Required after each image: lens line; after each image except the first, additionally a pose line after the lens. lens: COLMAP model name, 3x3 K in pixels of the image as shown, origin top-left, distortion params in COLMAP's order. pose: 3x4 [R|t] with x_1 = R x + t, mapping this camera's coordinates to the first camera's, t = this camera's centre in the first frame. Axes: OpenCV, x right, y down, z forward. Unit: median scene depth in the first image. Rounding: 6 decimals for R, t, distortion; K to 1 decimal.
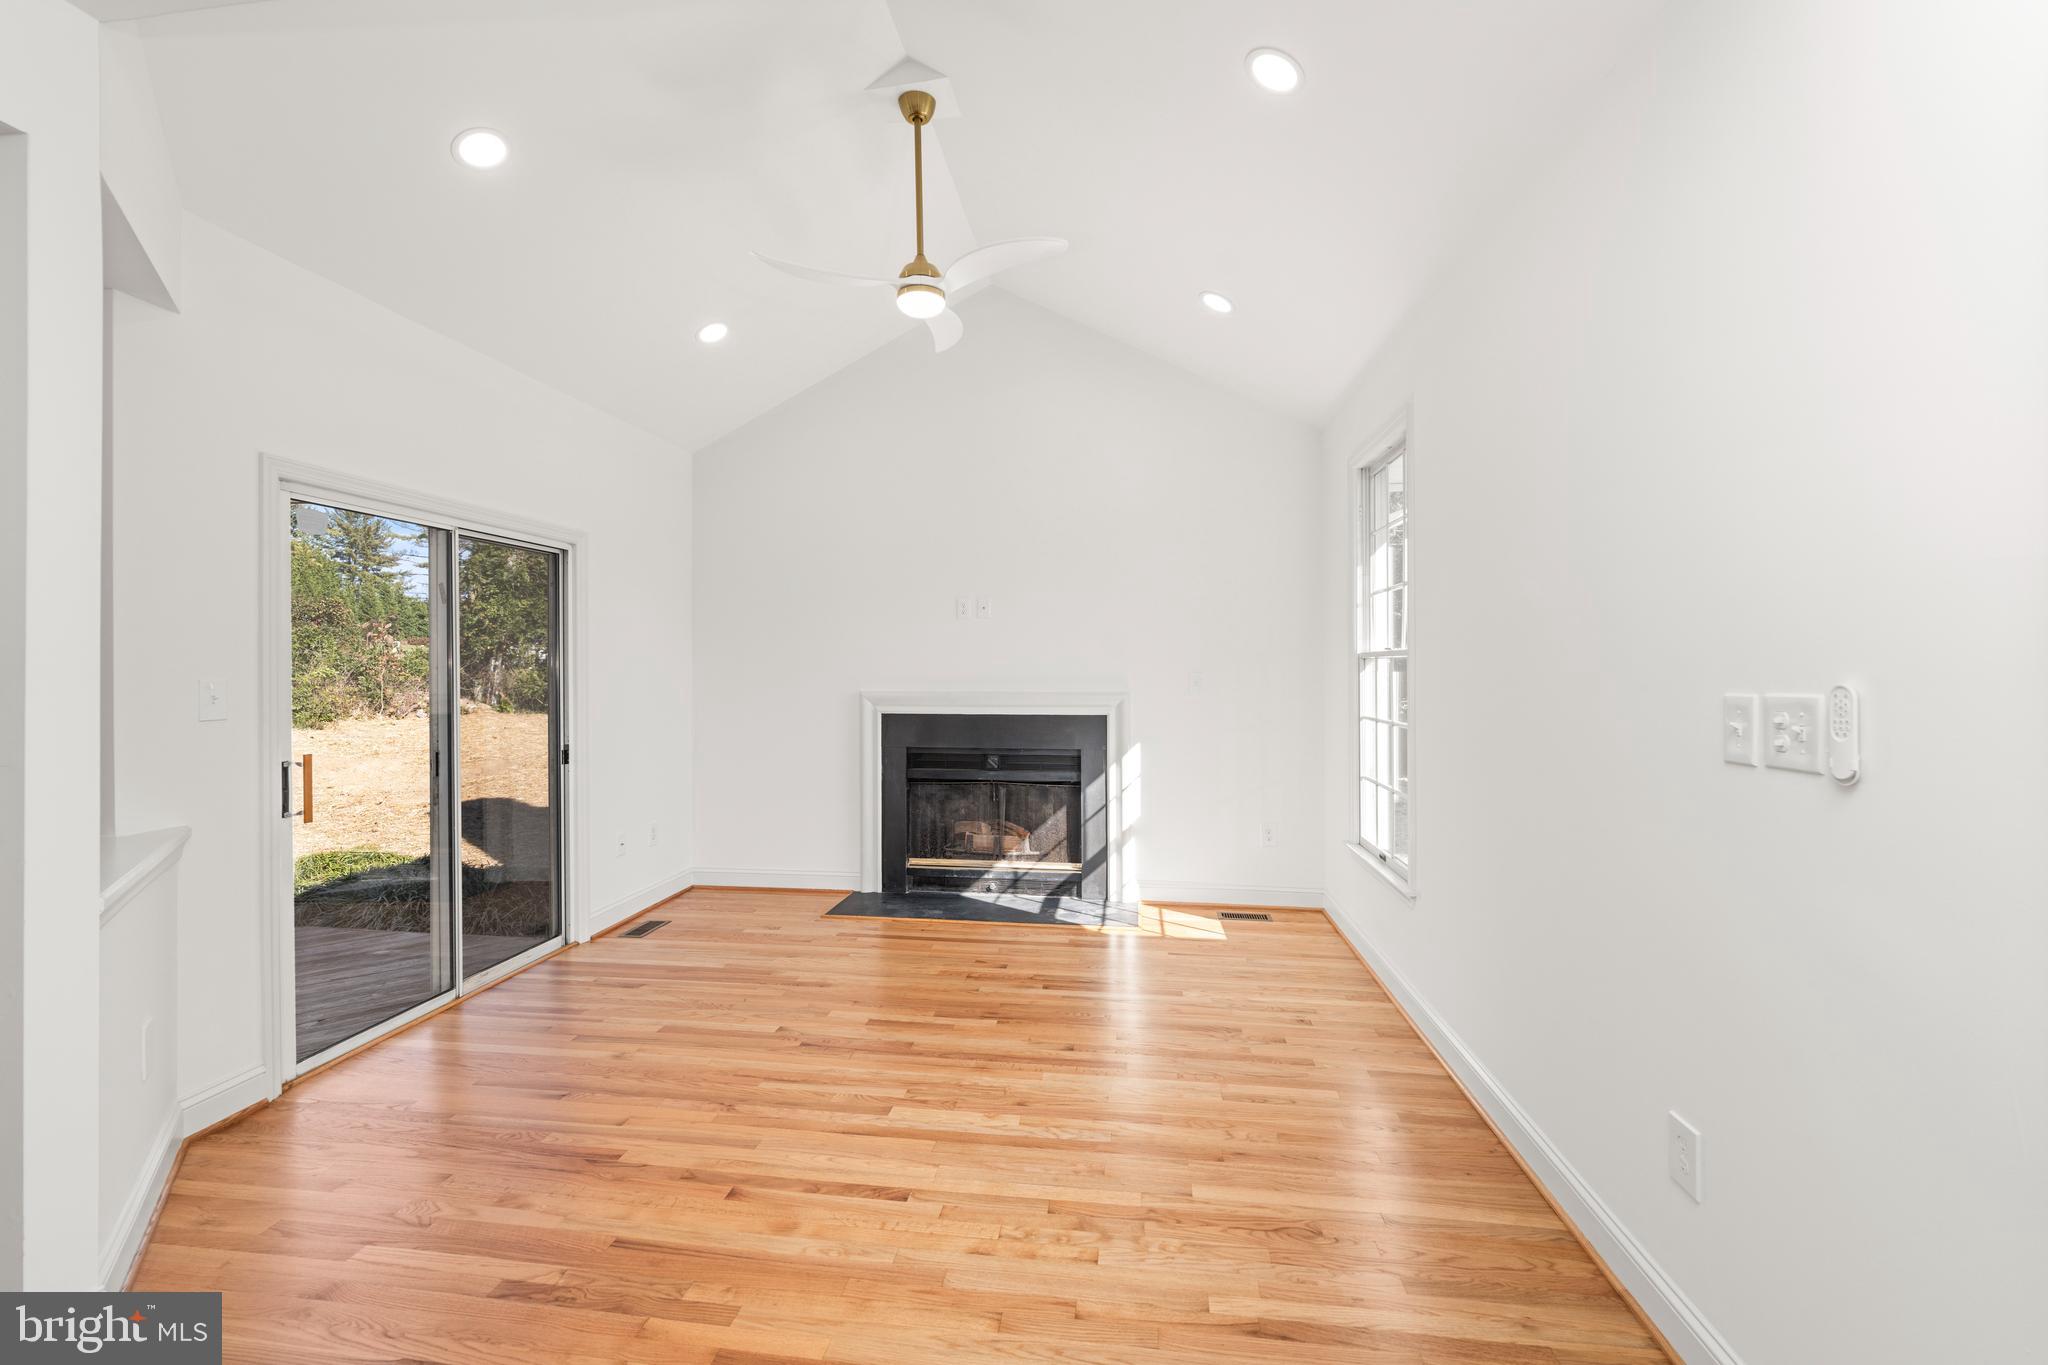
lens RADIAL K [[848.0, 0, 1021.9], [0, 848.0, 674.6], [0, 0, 1]] dist [0.001711, 0.000011]
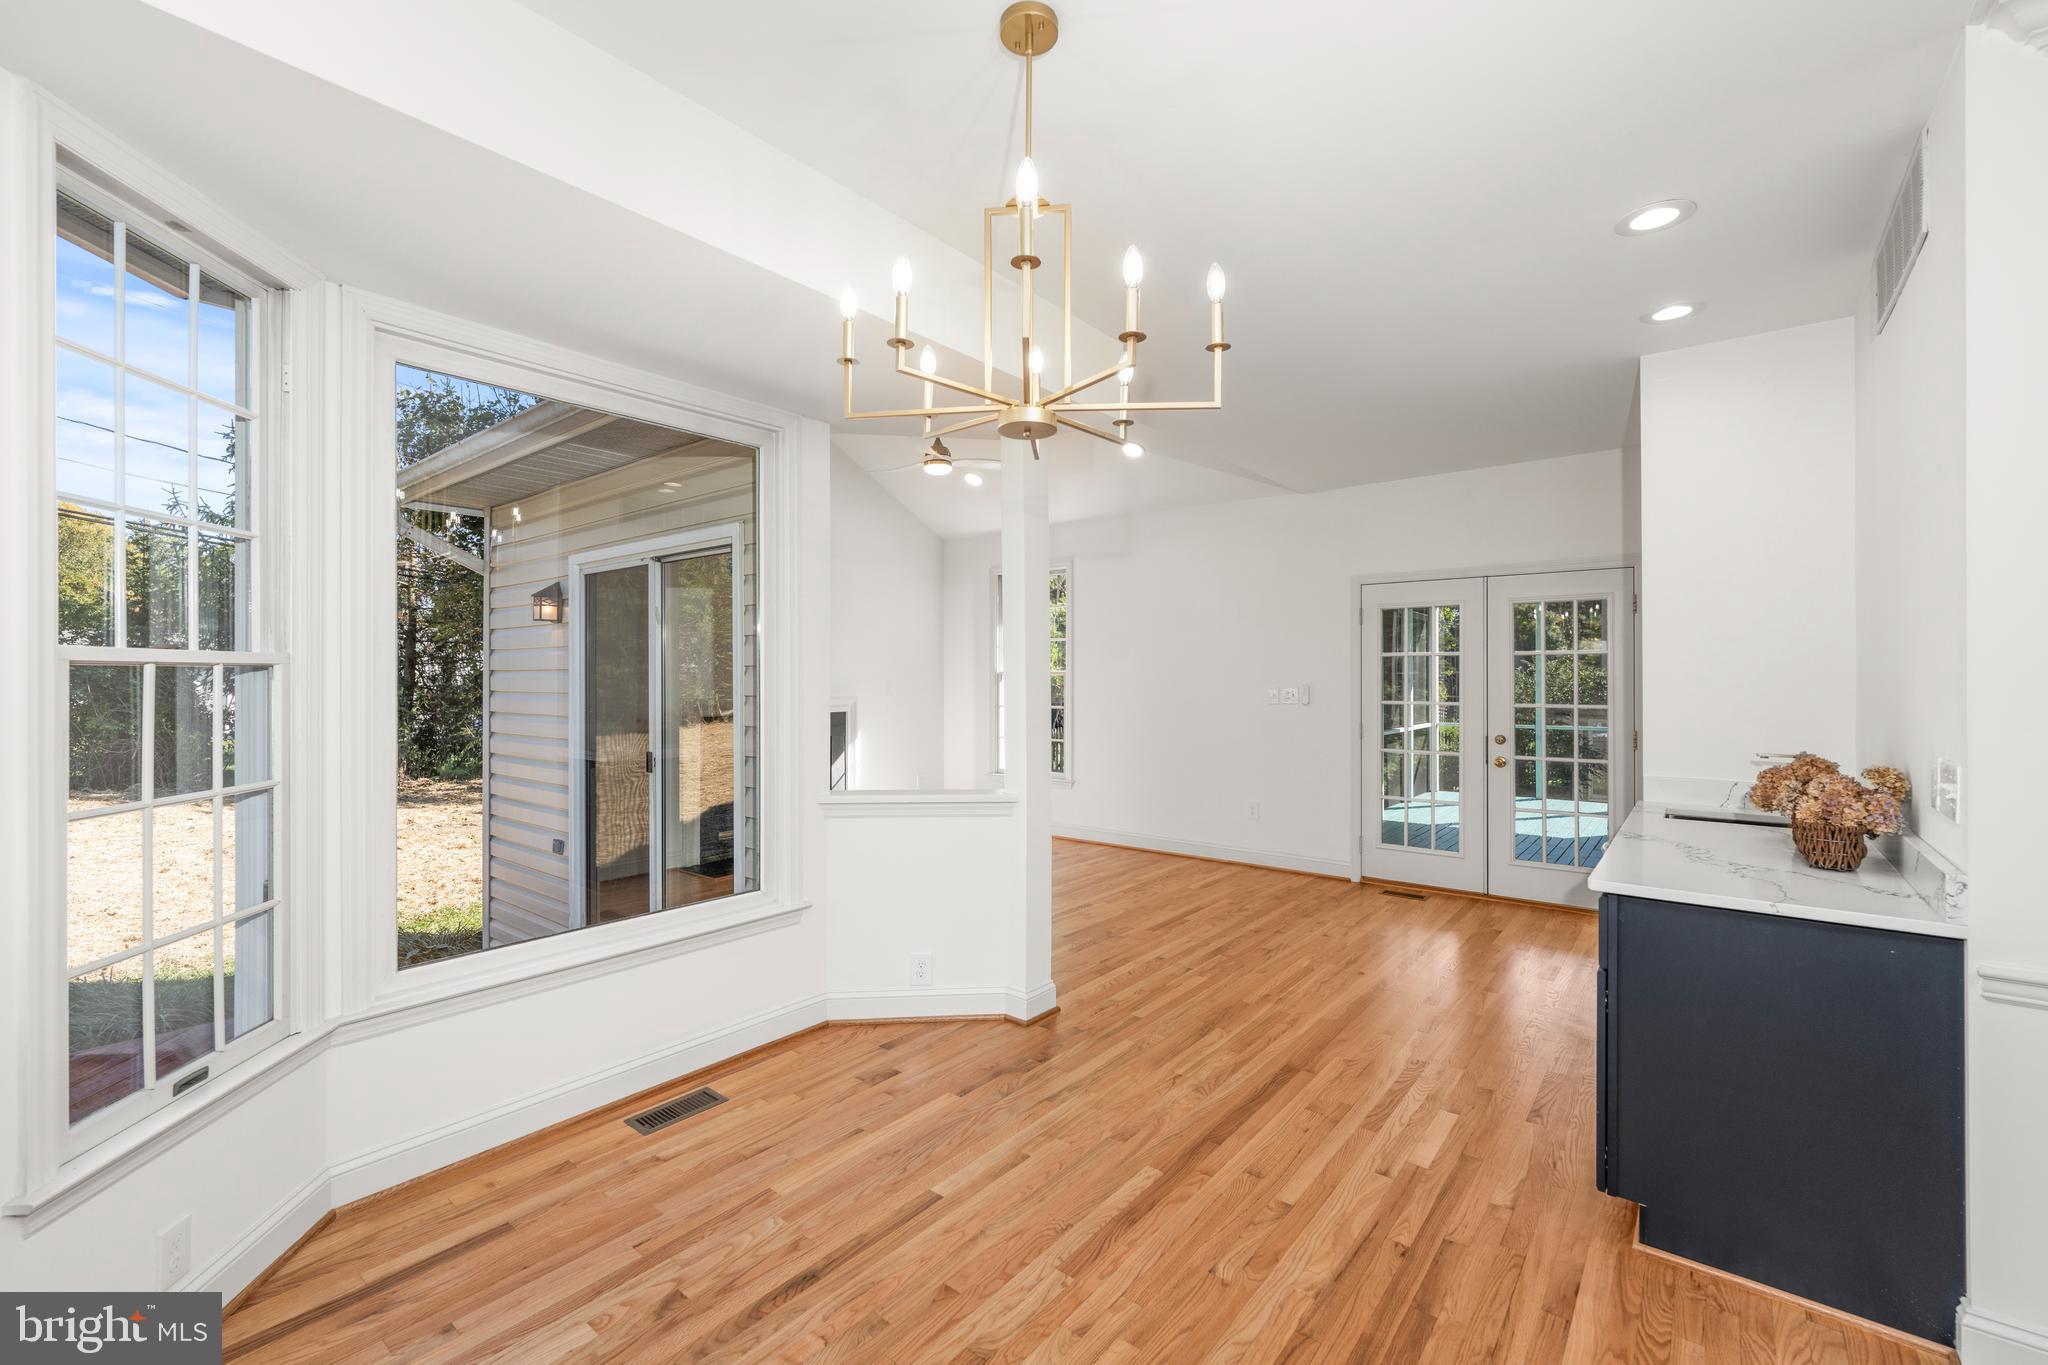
lens RADIAL K [[848.0, 0, 1025.0], [0, 848.0, 680.2], [0, 0, 1]] dist [0.001711, 0.000011]
pose [[0.524692, 0.000372, 0.851292, -1.915110], [0.002438, 0.999995, -0.001940, 0.002470], [-0.851288, 0.003093, 0.524689, -0.063625]]
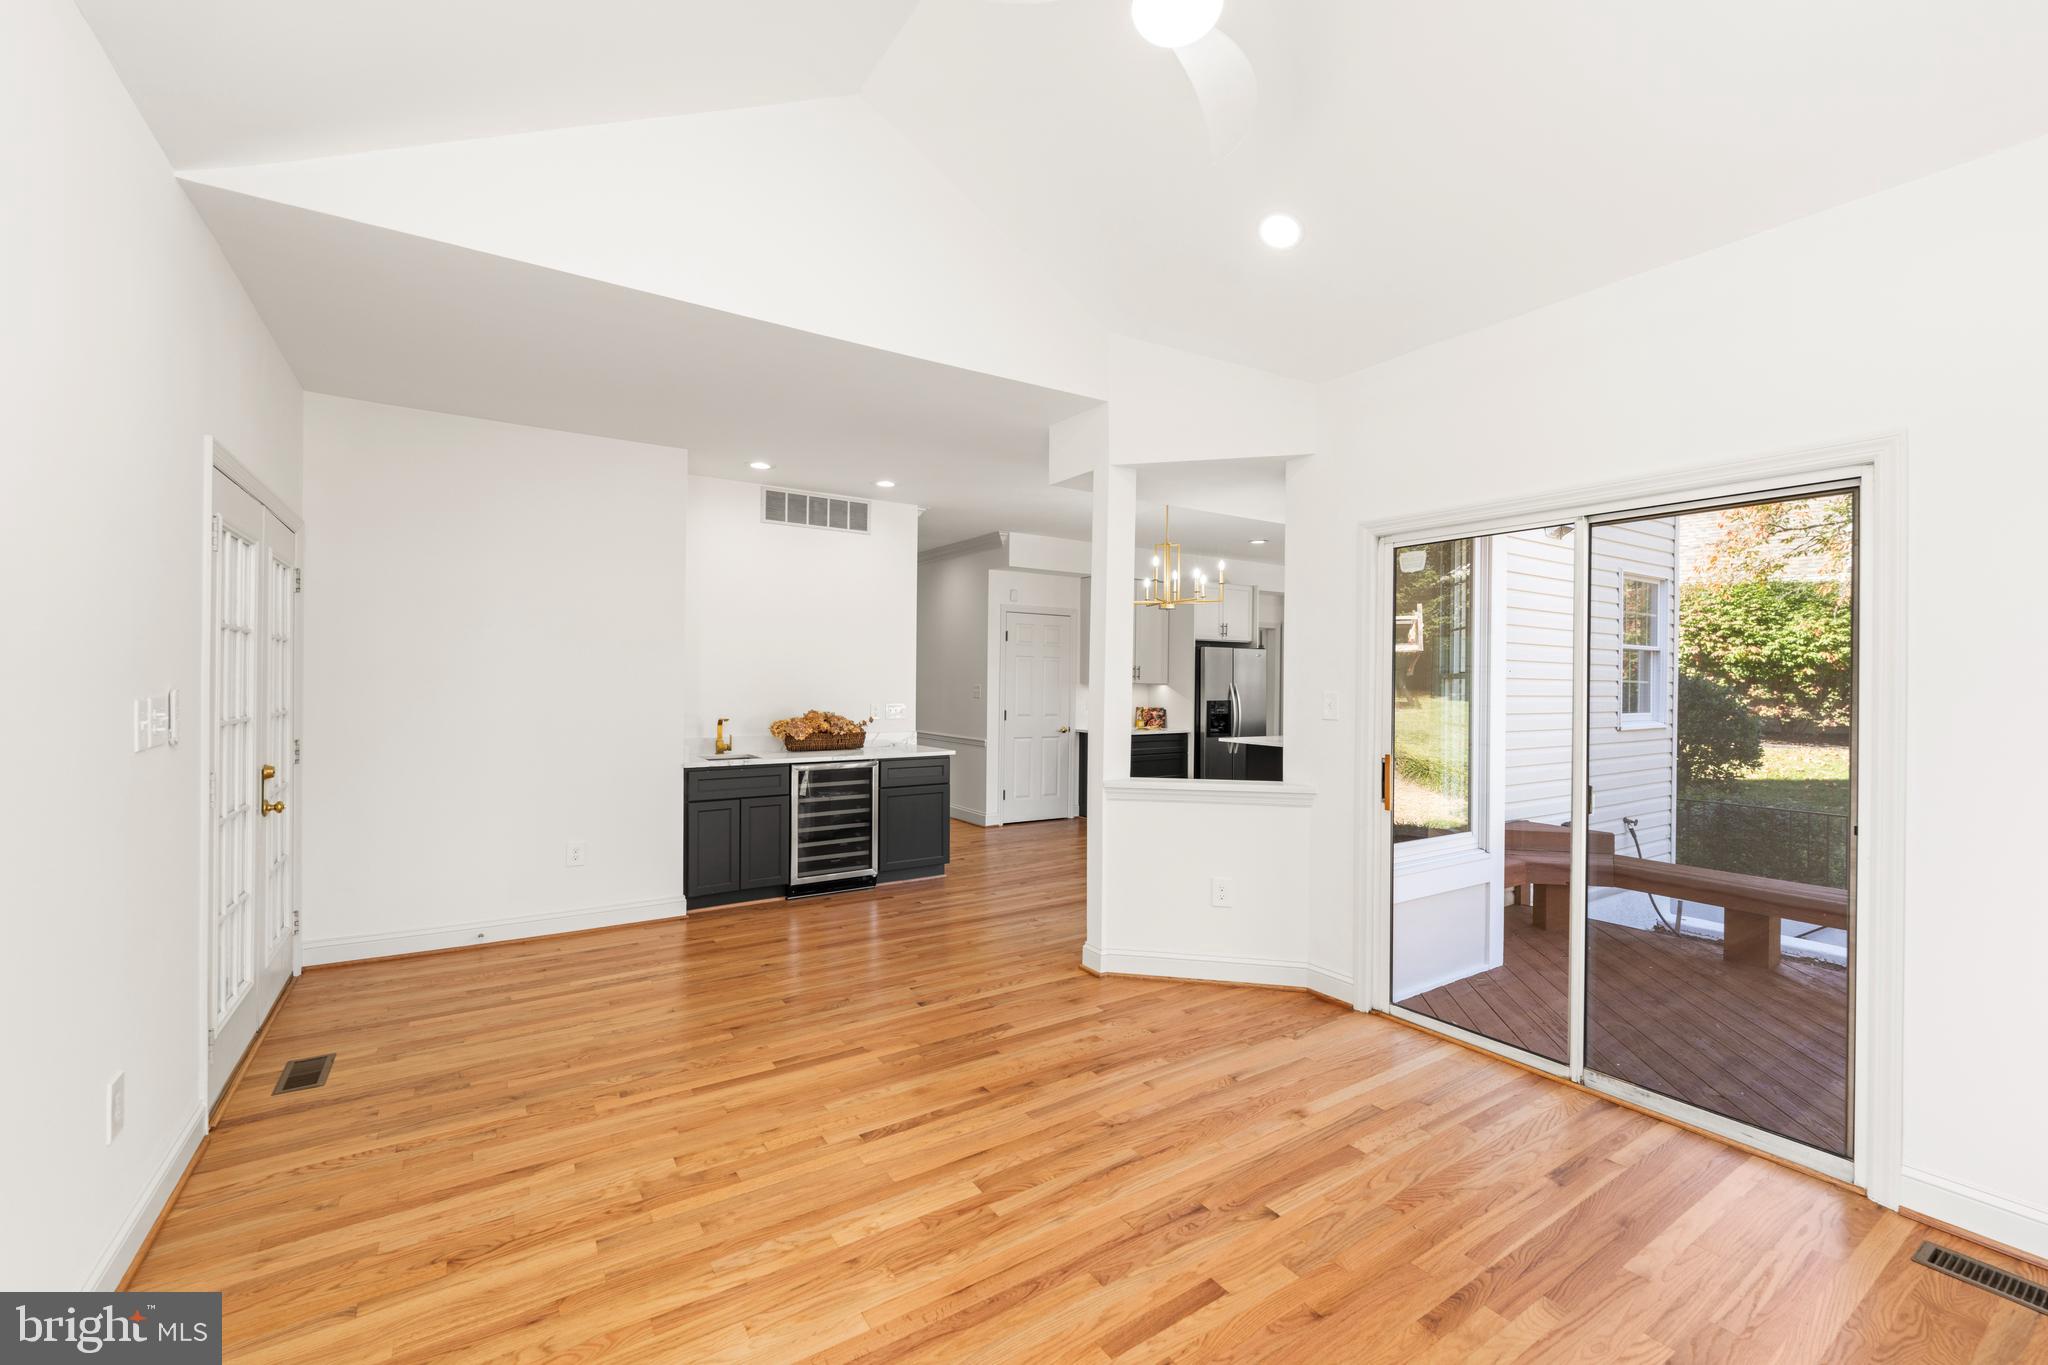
lens RADIAL K [[848.0, 0, 1021.9], [0, 848.0, 679.2], [0, 0, 1]] dist [0.001711, 0.000011]
pose [[-0.758686, -0.005204, -0.651436, 0.396310], [-0.011570, 0.999918, 0.005487, -0.017043], [0.651354, 0.011700, -0.758684, 1.739475]]
